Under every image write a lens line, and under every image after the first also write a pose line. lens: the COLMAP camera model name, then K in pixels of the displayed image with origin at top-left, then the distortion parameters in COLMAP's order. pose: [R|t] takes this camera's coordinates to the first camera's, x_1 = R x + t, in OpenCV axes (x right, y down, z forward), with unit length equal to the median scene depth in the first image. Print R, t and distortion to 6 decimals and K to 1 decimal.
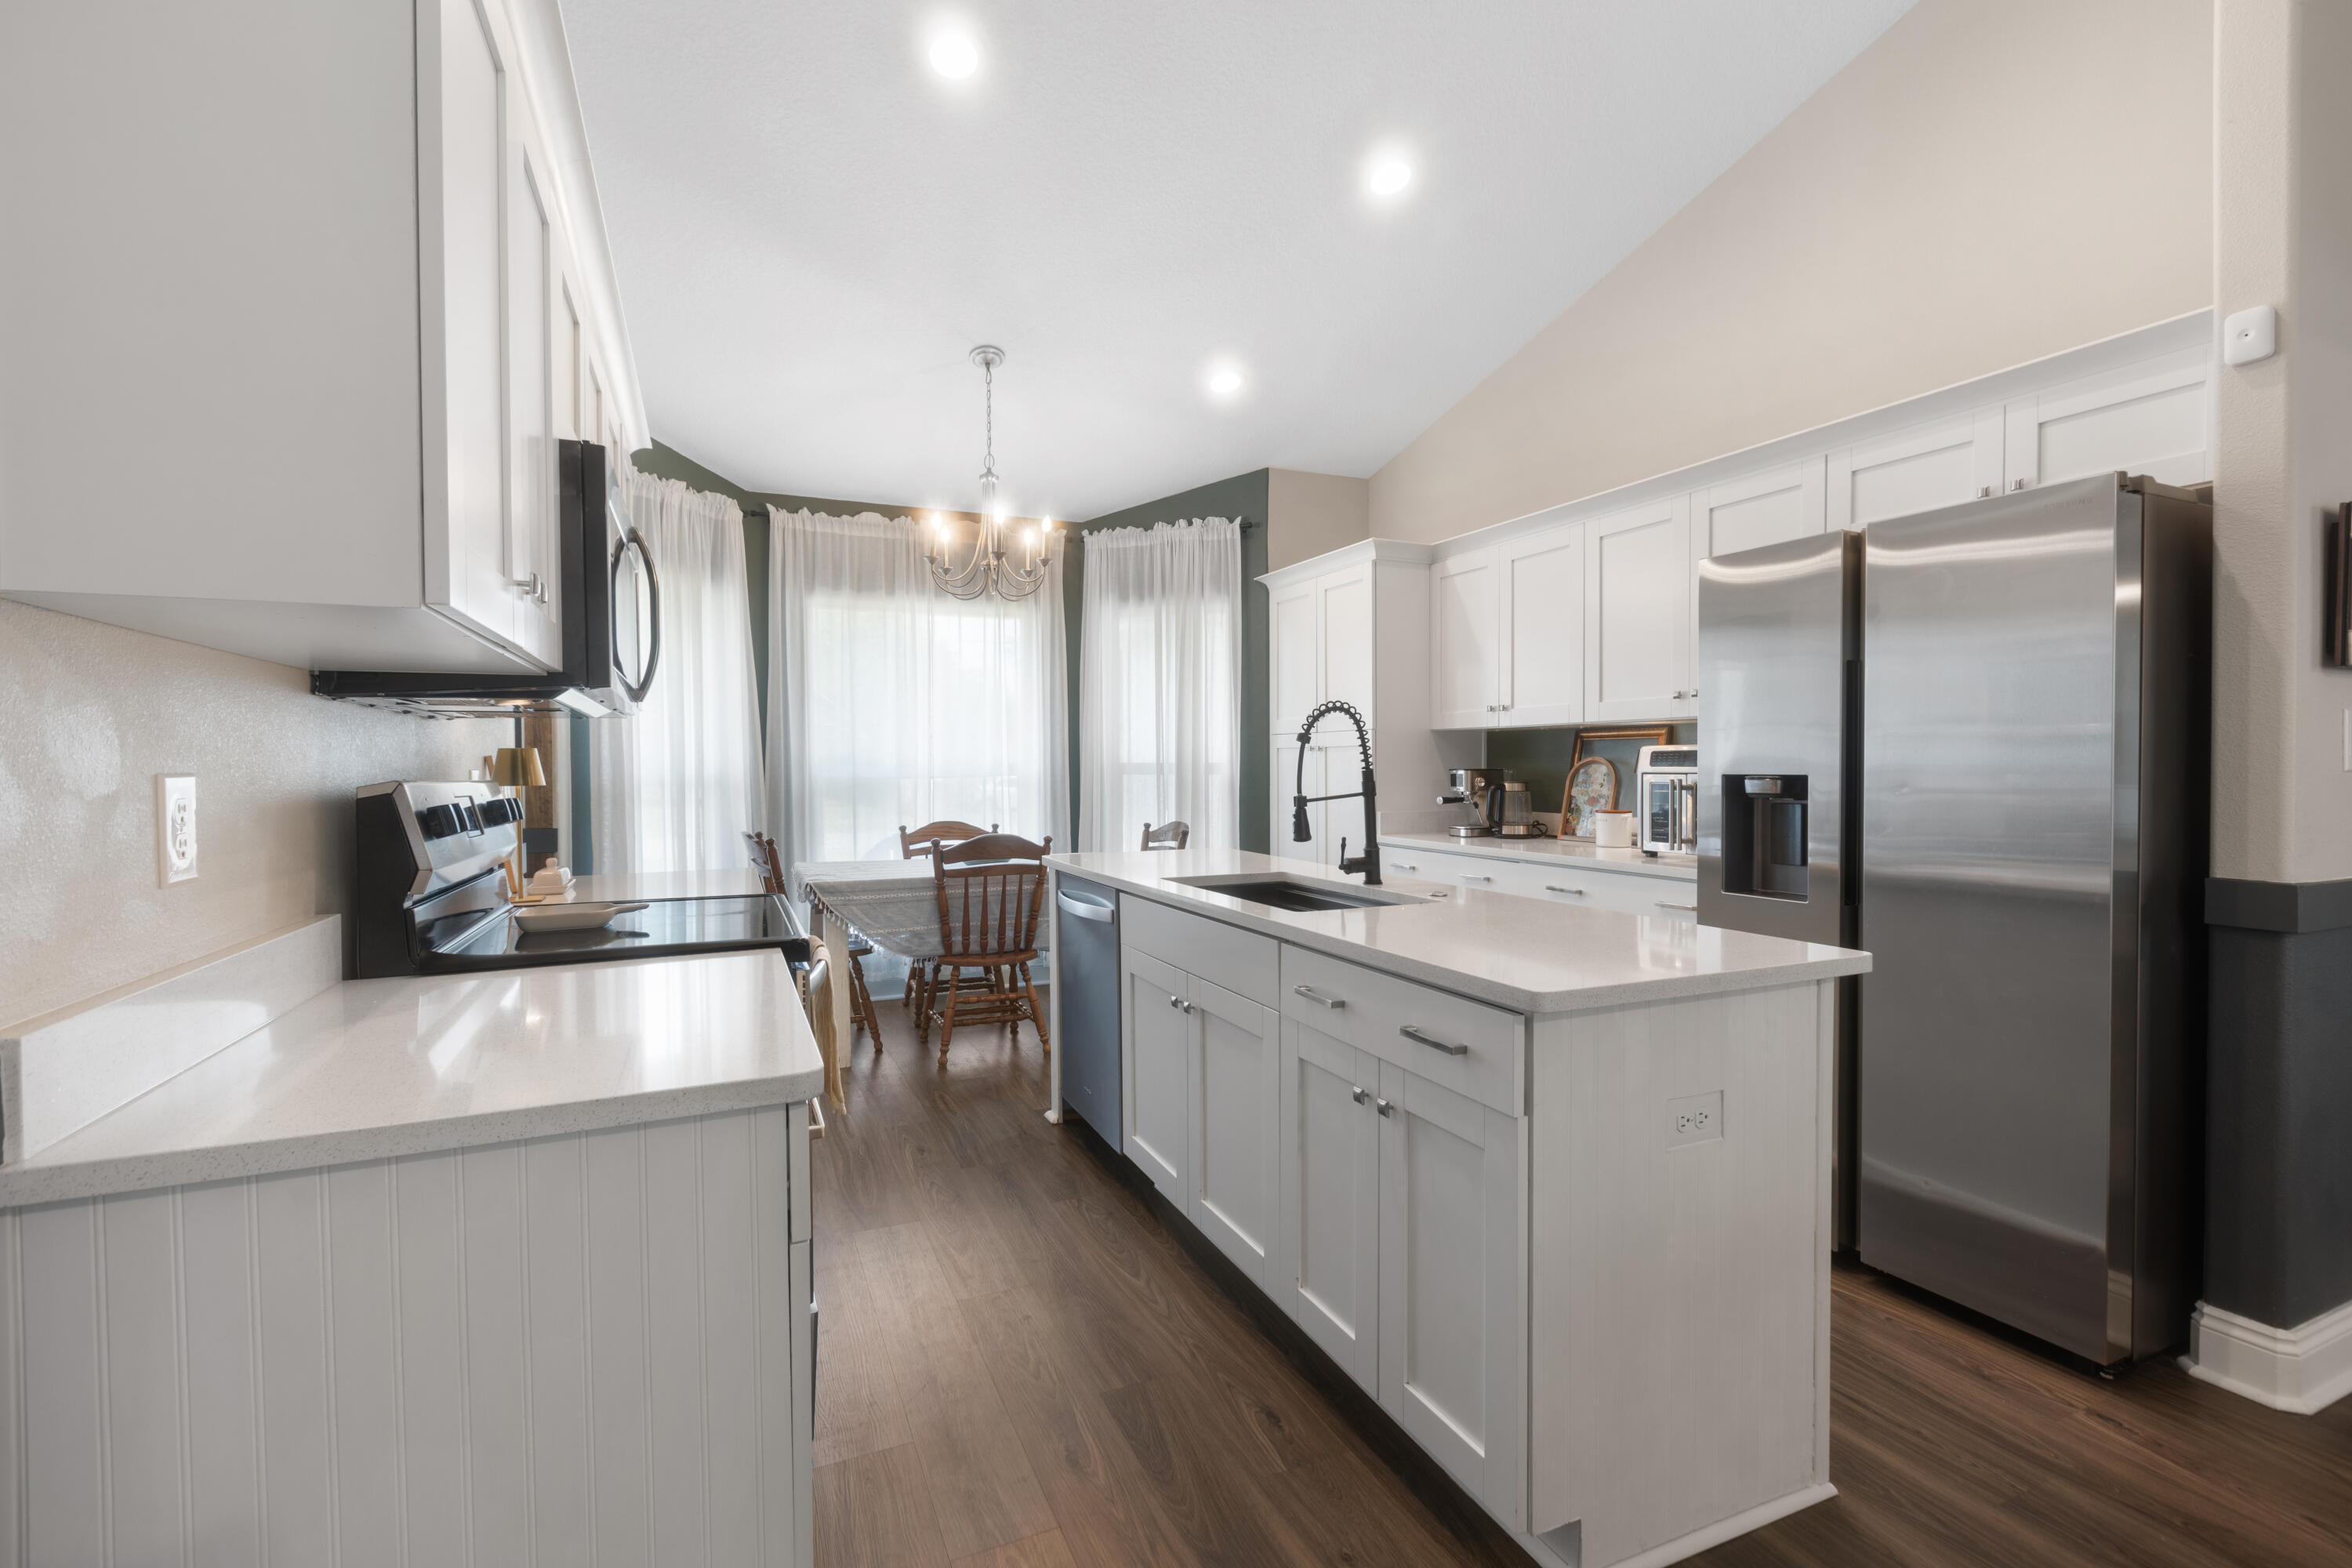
lens RADIAL K [[1045.9, 0, 1161.7], [0, 1045.9, 787.0], [0, 0, 1]] dist [0.001643, -0.001316]
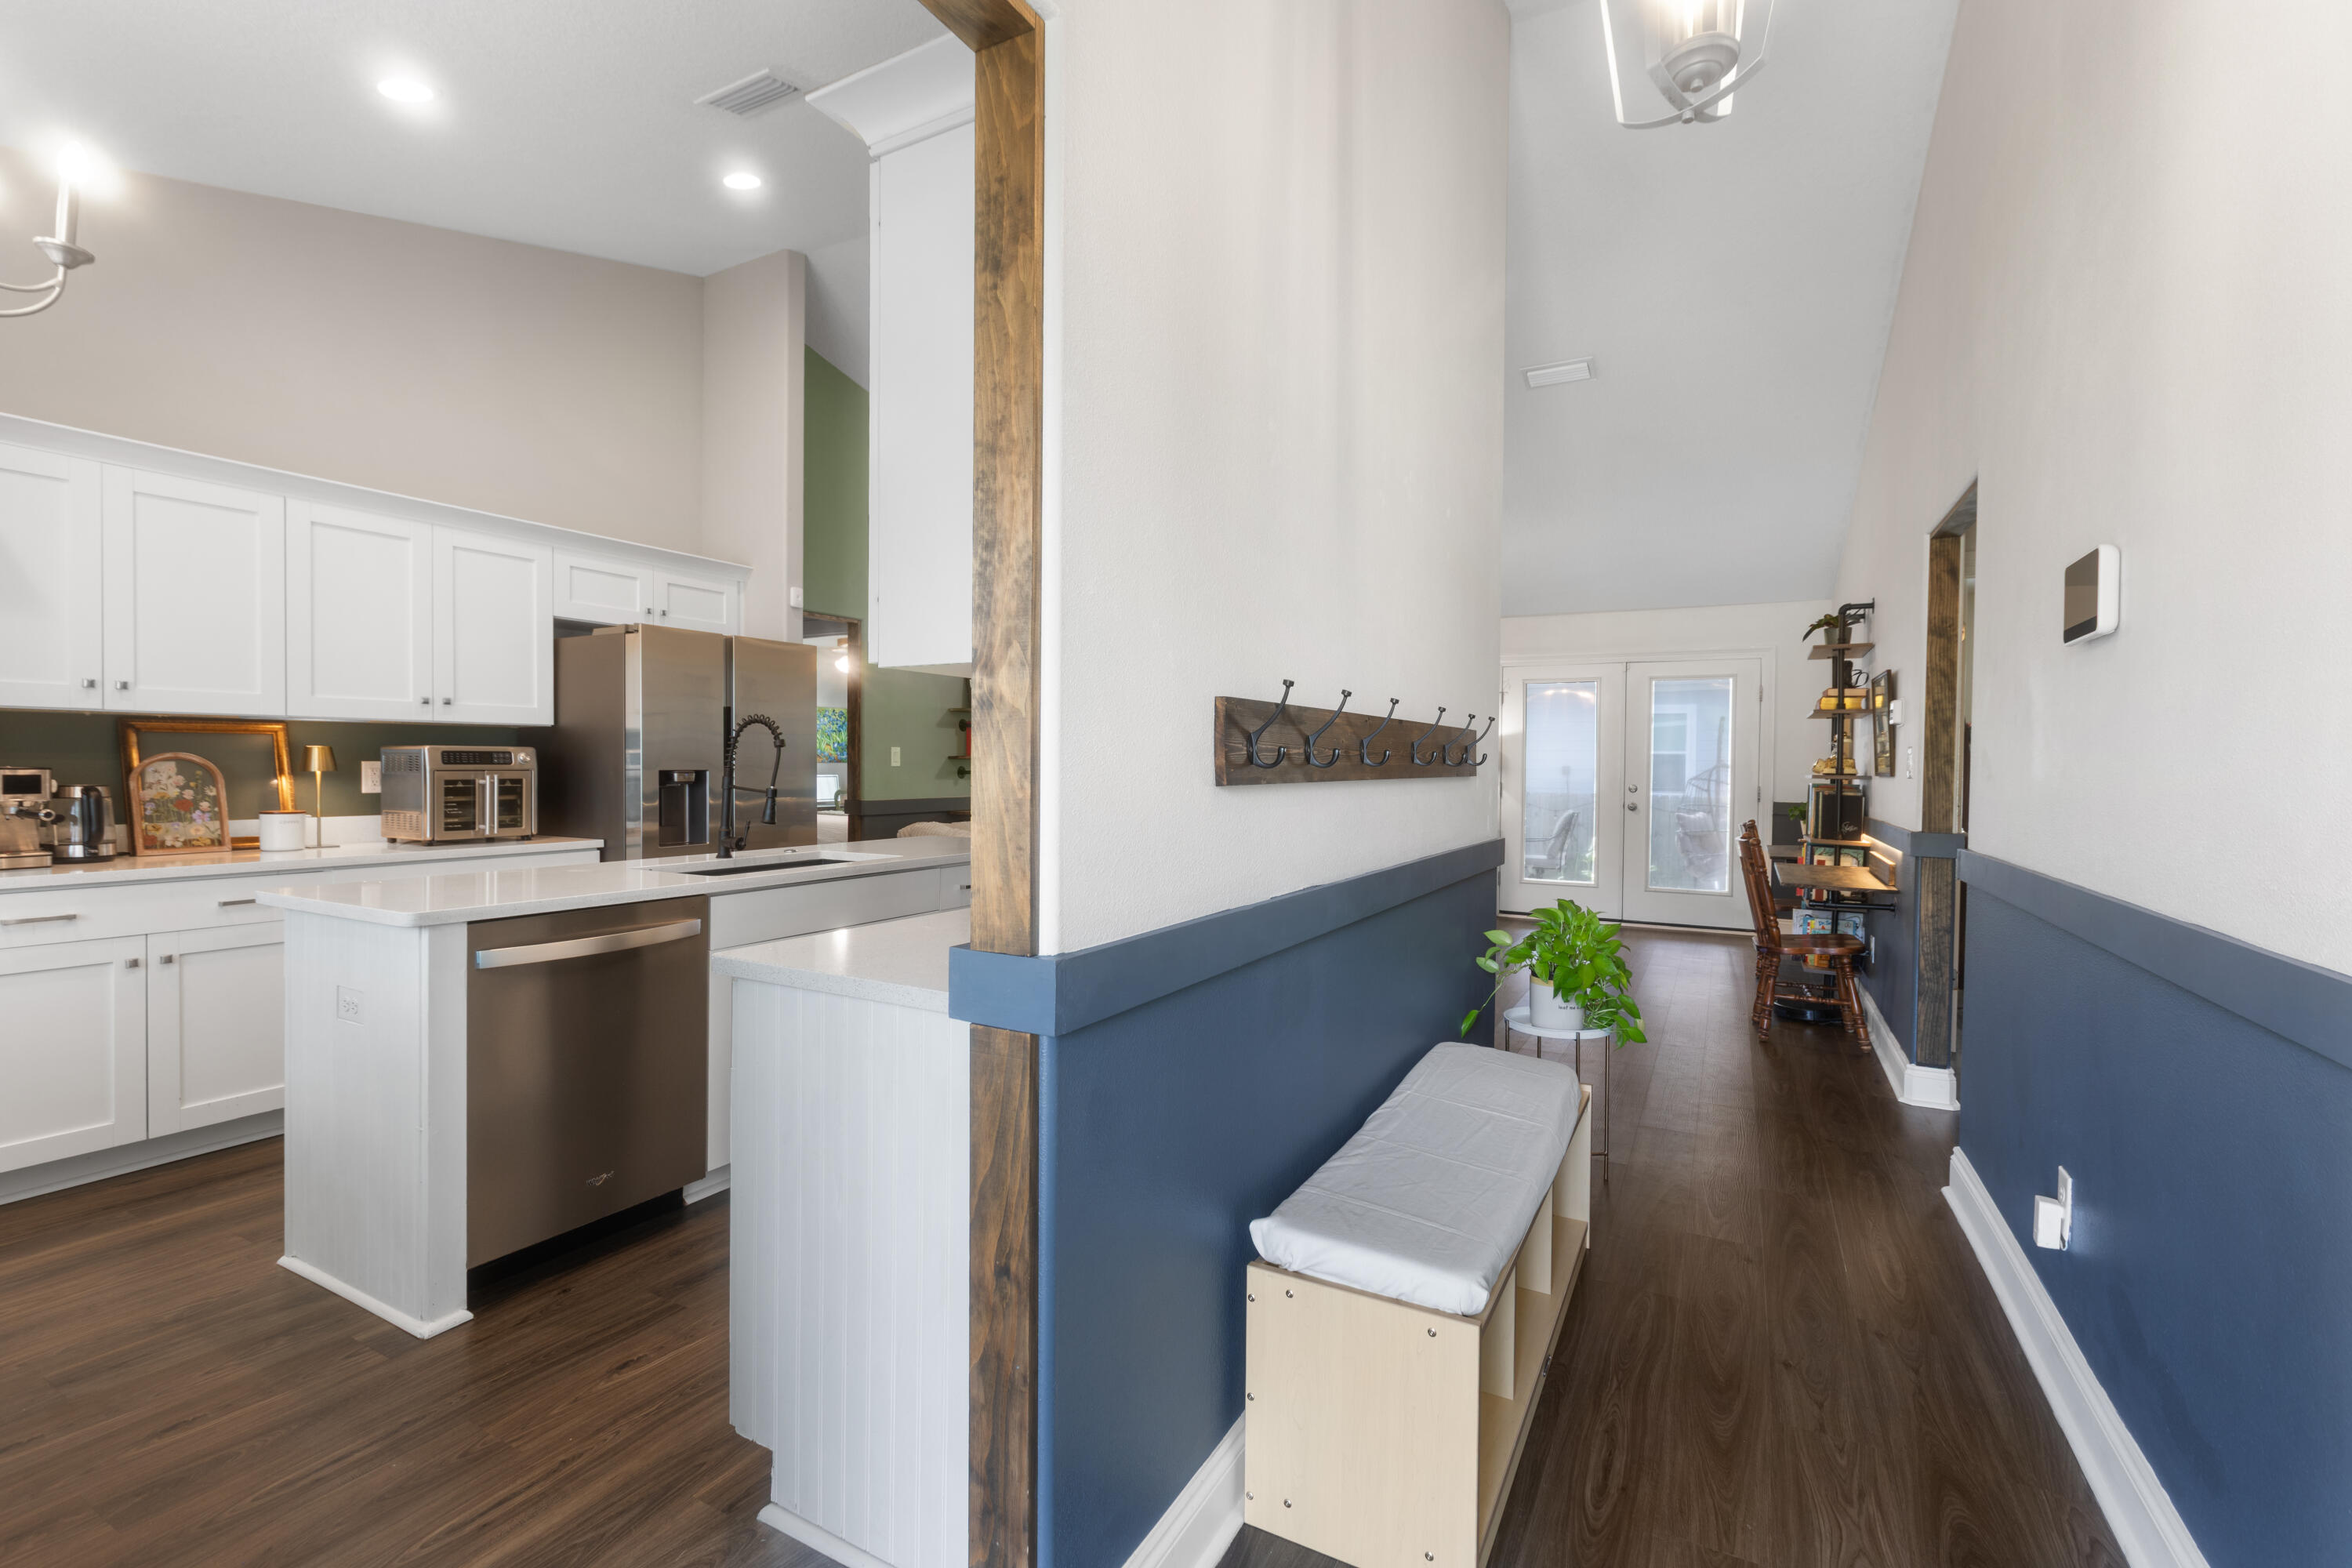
lens RADIAL K [[1045.9, 0, 1173.1], [0, 1045.9, 777.0], [0, 0, 1]] dist [0.001643, -0.001316]
pose [[-0.616663, -0.010708, 0.787154, -1.166805], [0.012049, 0.999662, 0.023038, -0.028821], [-0.787135, 0.023691, -0.616326, 1.397127]]
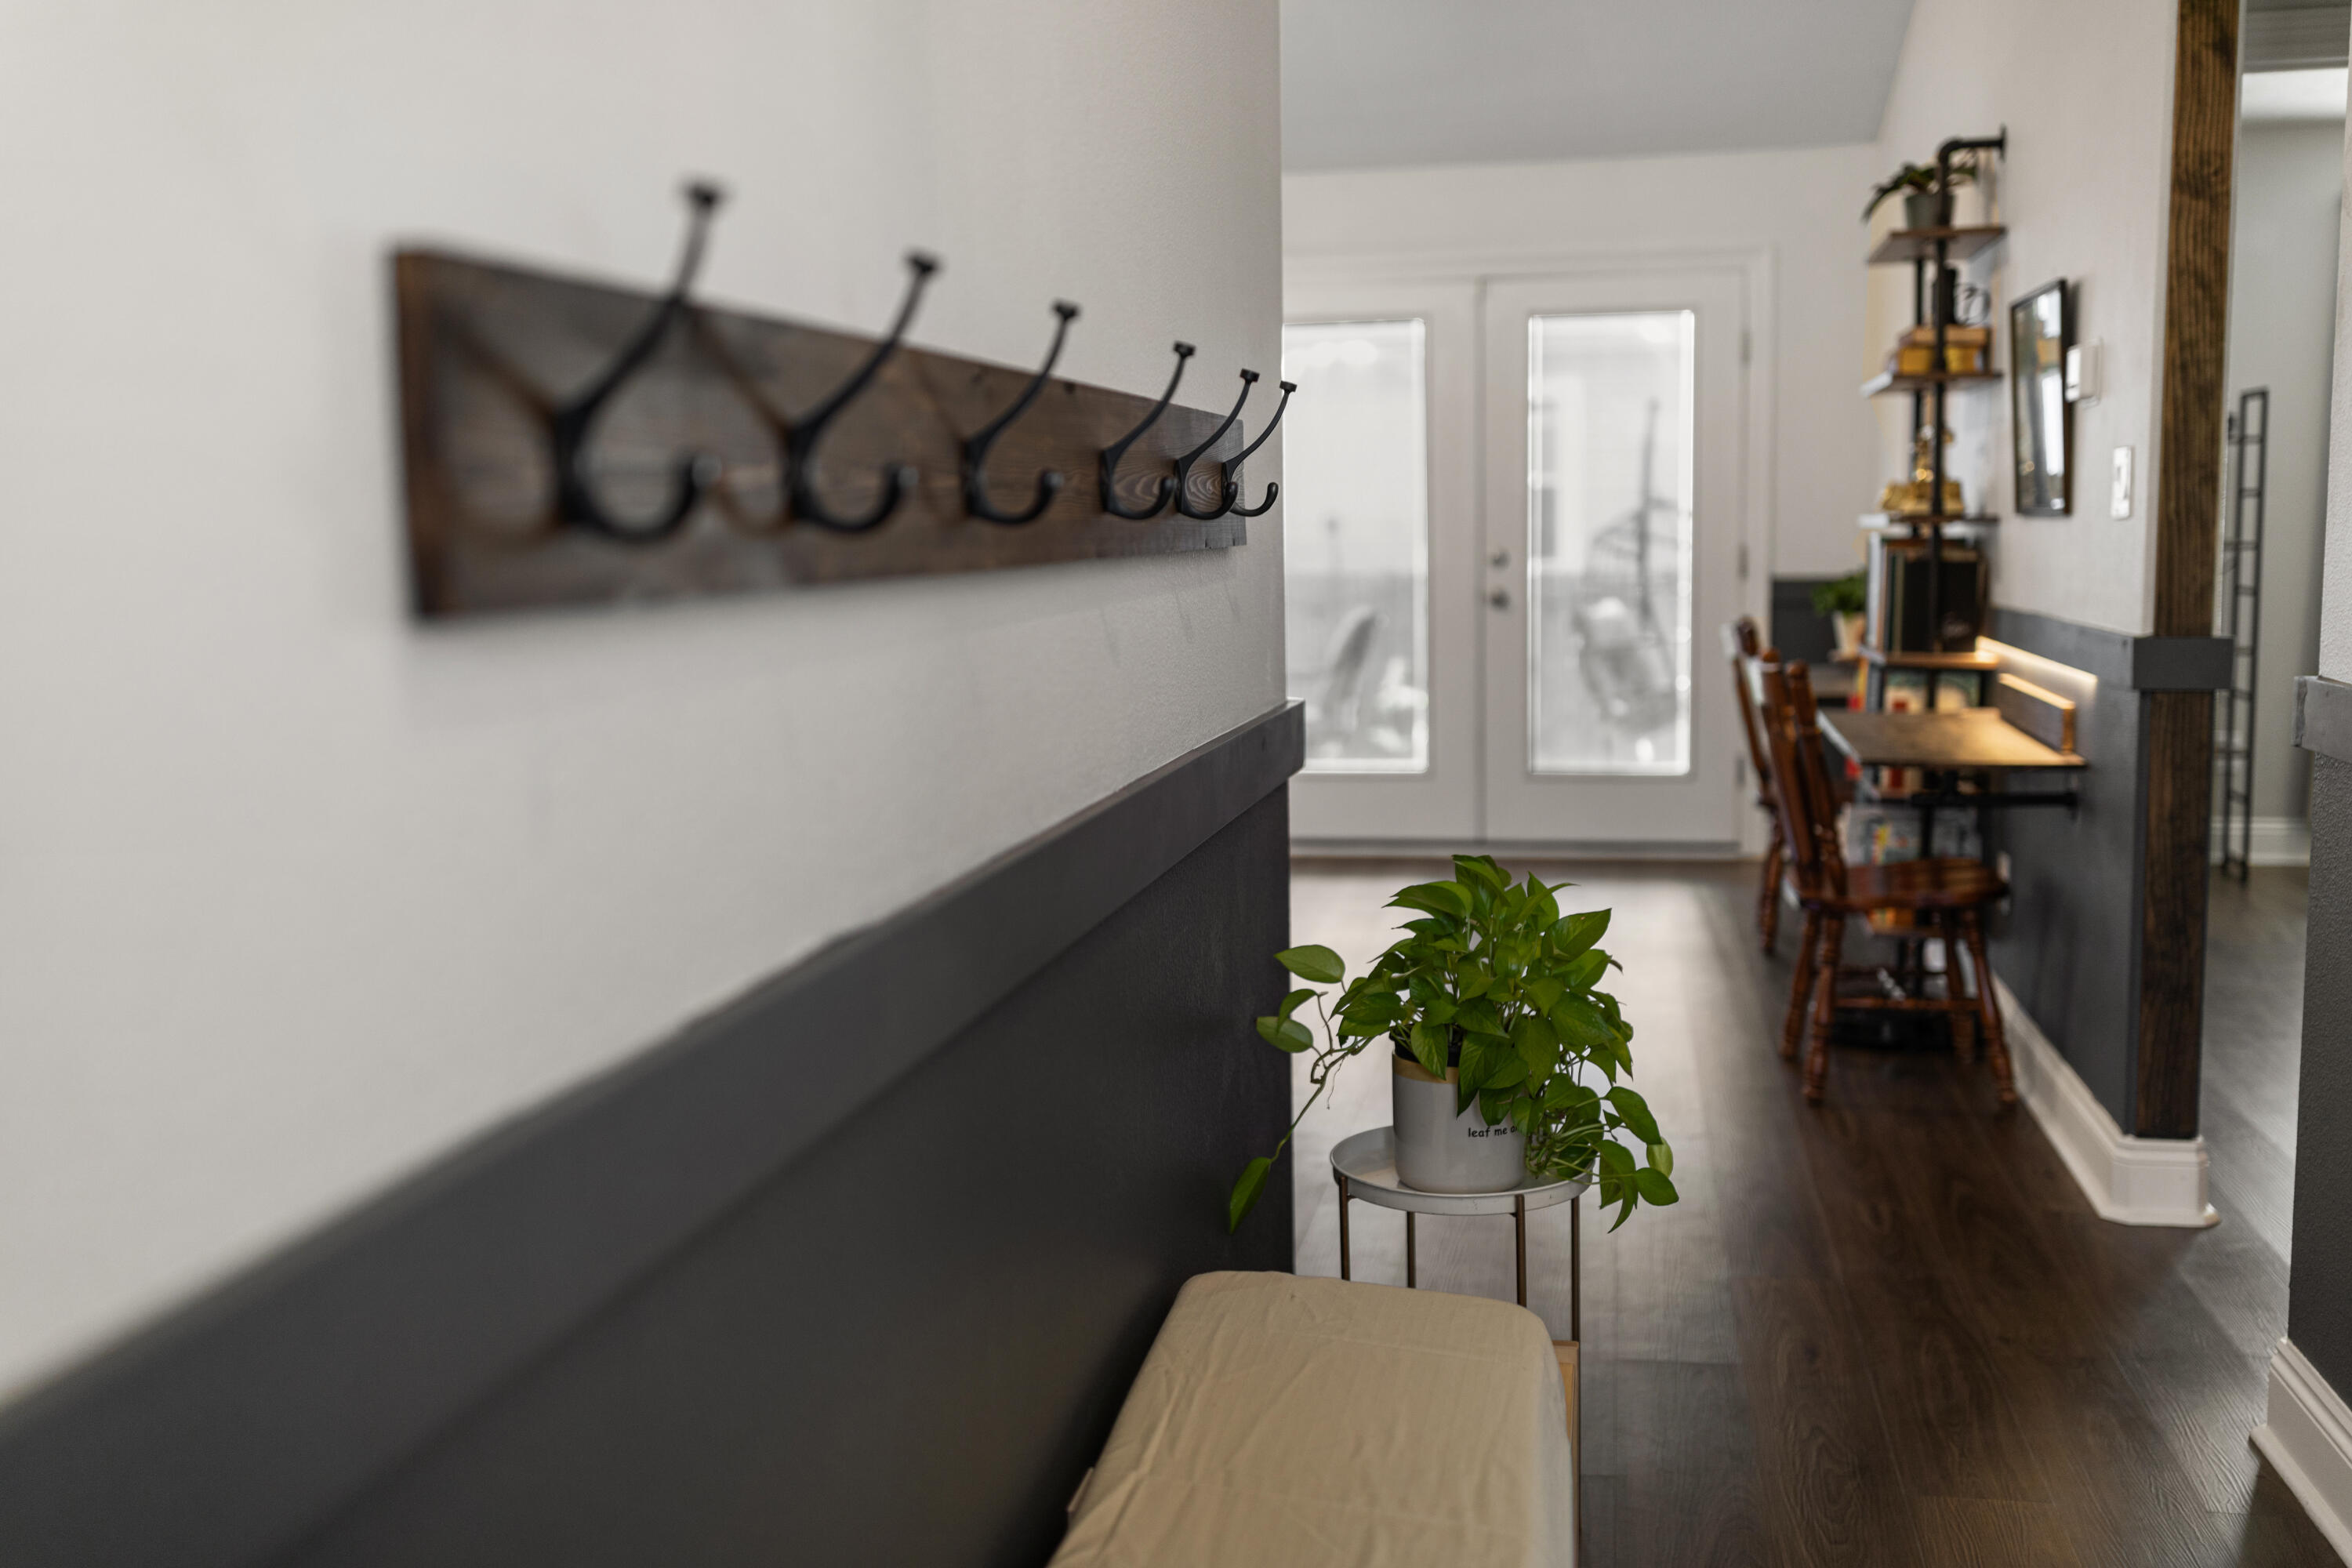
lens RADIAL K [[2270.8, 0, 1183.7], [0, 2270.8, 774.4], [0, 0, 1]] dist [0.033434, 0.000000]
pose [[-0.821988, -0.042988, 0.567881, -0.997202], [0.036155, 0.991197, 0.127366, -0.025788], [-0.568357, 0.125225, -0.813197, 1.227508]]
